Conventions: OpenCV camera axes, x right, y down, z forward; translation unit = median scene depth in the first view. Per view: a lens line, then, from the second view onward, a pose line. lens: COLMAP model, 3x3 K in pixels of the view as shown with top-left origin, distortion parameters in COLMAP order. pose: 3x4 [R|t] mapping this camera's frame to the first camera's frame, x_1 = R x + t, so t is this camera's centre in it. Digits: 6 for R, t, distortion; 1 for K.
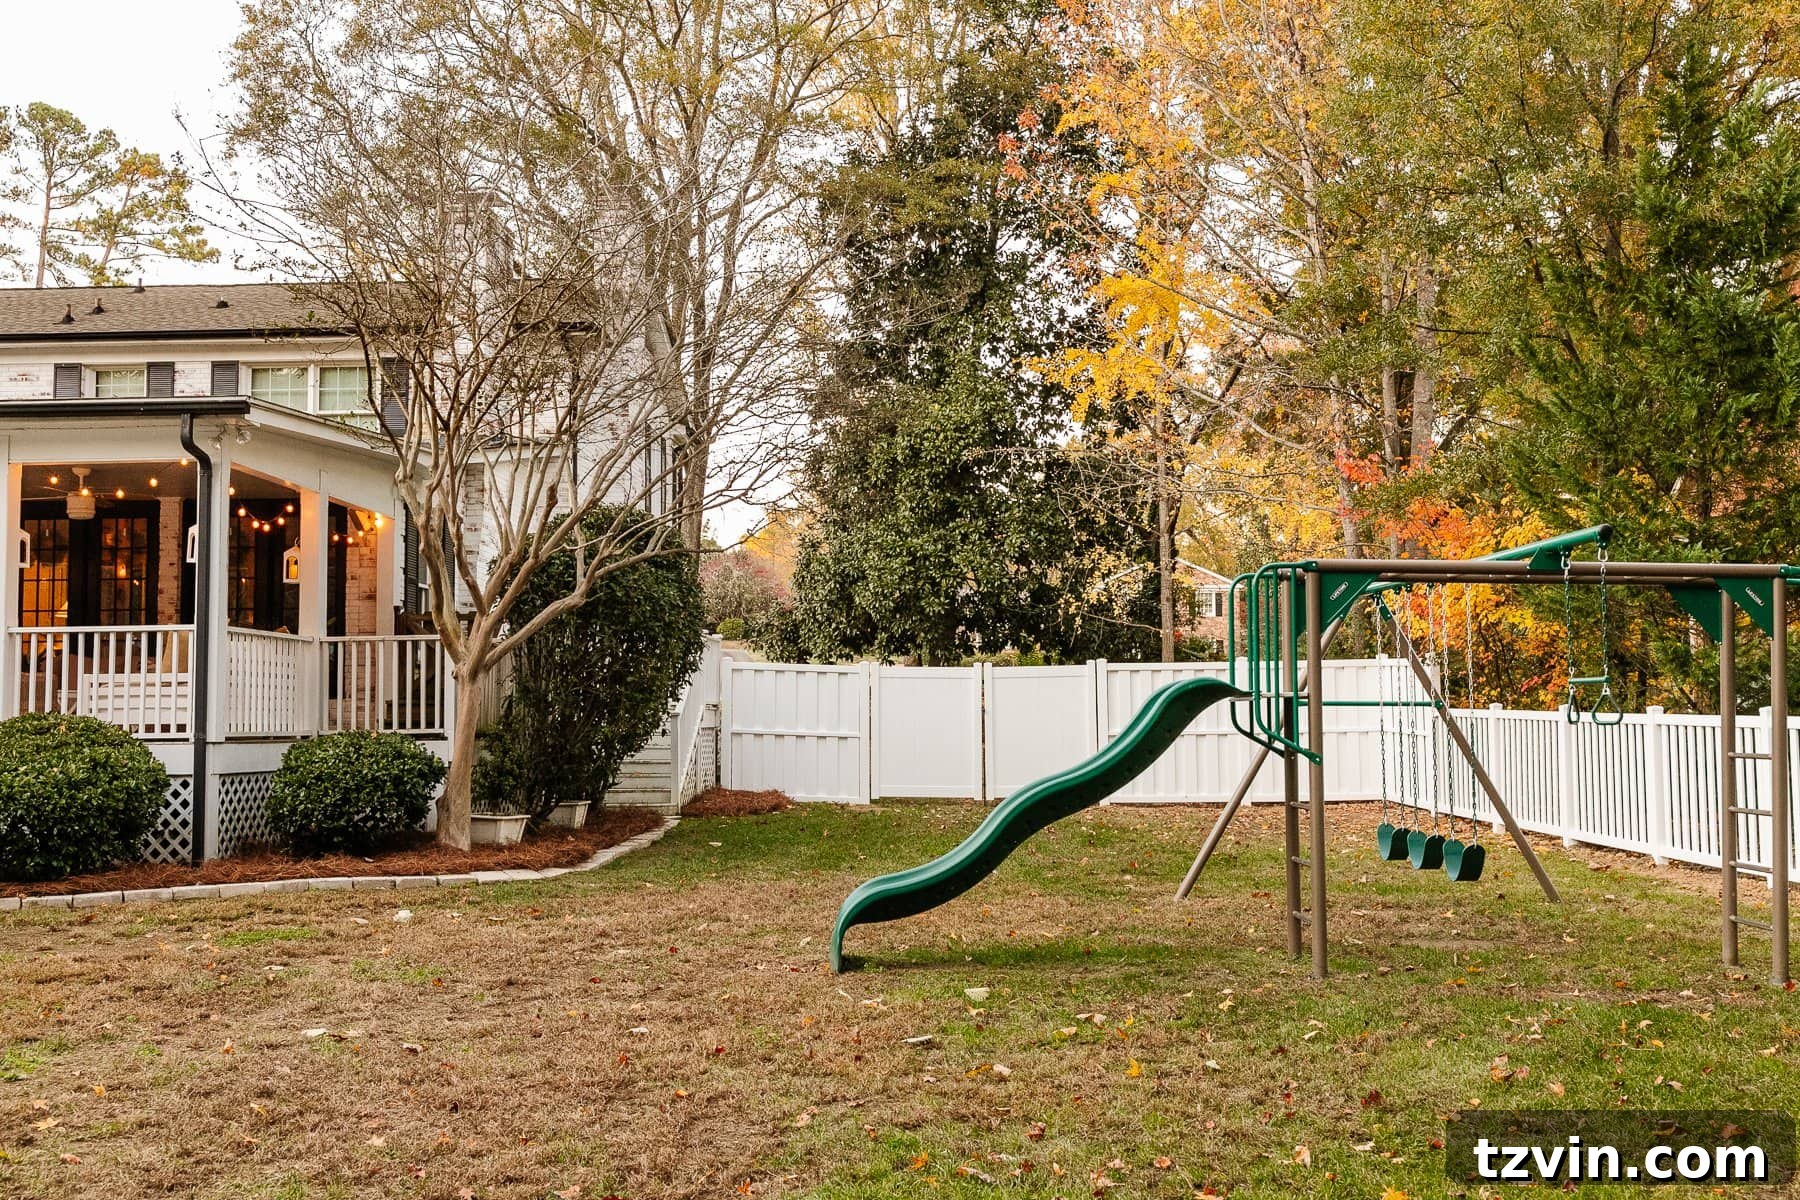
lens RADIAL K [[1801.1, 0, 896.2], [0, 1801.1, 603.4], [0, 0, 1]] dist [0.007591, -0.004972]
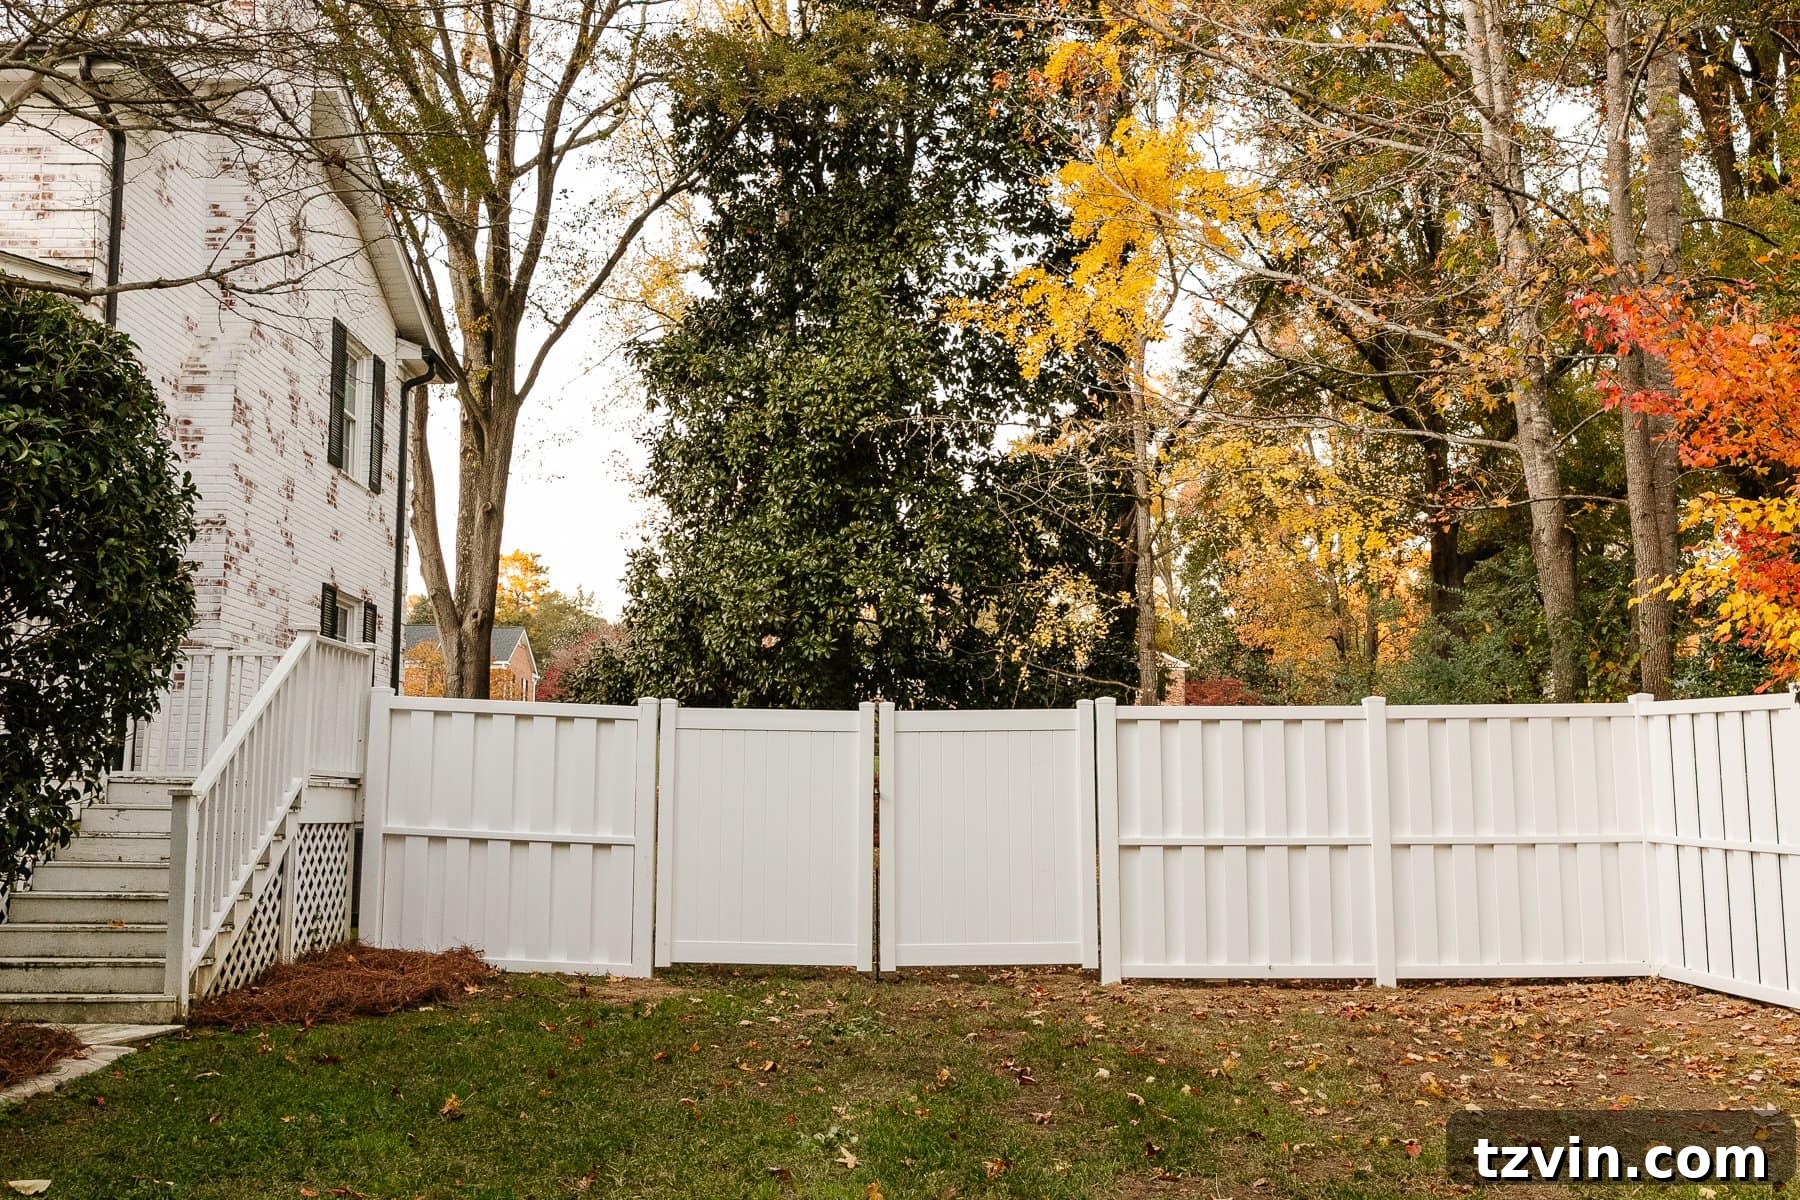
lens RADIAL K [[1801.1, 0, 896.2], [0, 1801.1, 603.4], [0, 0, 1]] dist [0.007591, -0.004972]
pose [[0.998719, 0.014743, 0.048397, 0.018023], [-0.012164, 0.998511, -0.053170, 0.020643], [-0.049109, 0.052513, 0.997412, 0.309810]]
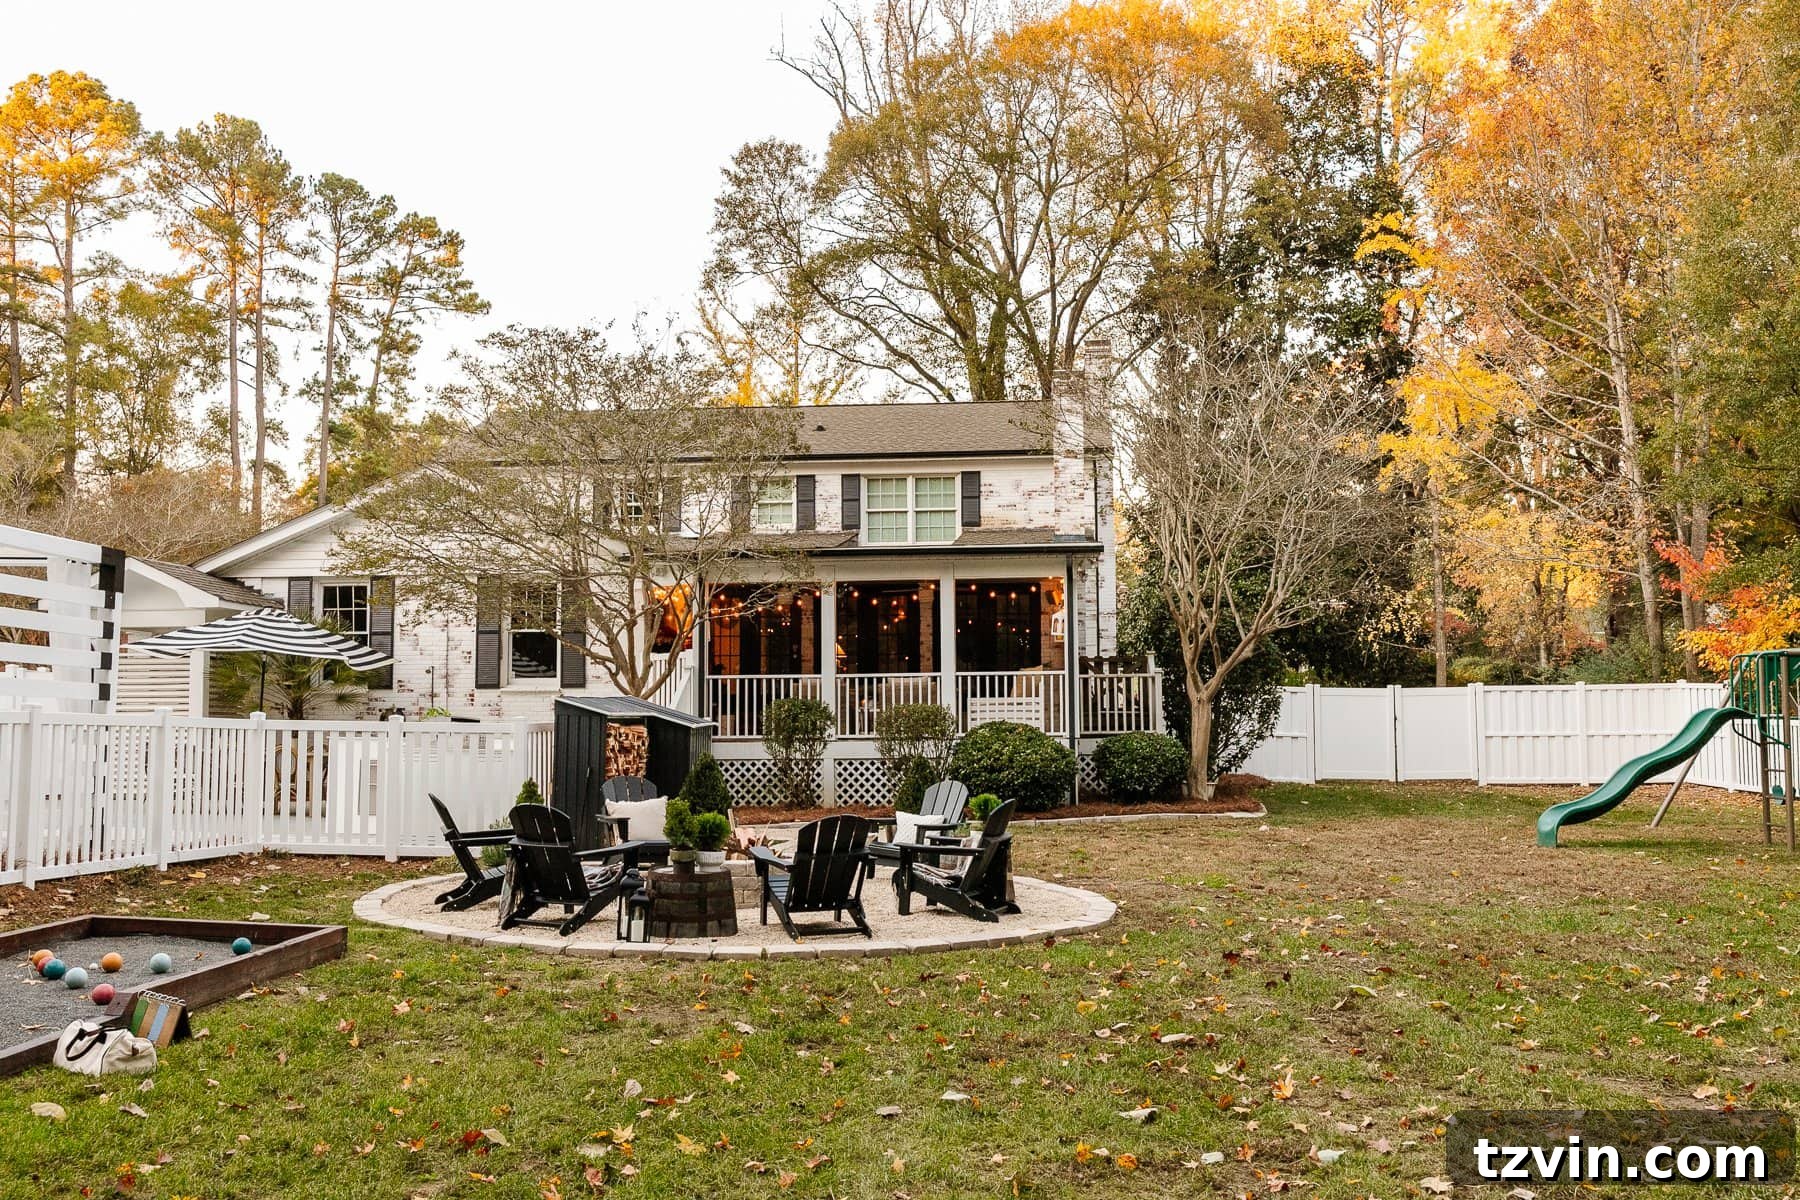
lens RADIAL K [[1841.8, 0, 852.5], [0, 1841.8, 598.2], [0, 0, 1]] dist [0.003786, 0.002432]
pose [[0.998407, 0.000443, -0.056413, -0.192218], [-0.000534, 0.999999, -0.001598, -0.021774], [0.056412, 0.001625, 0.998406, -0.312728]]
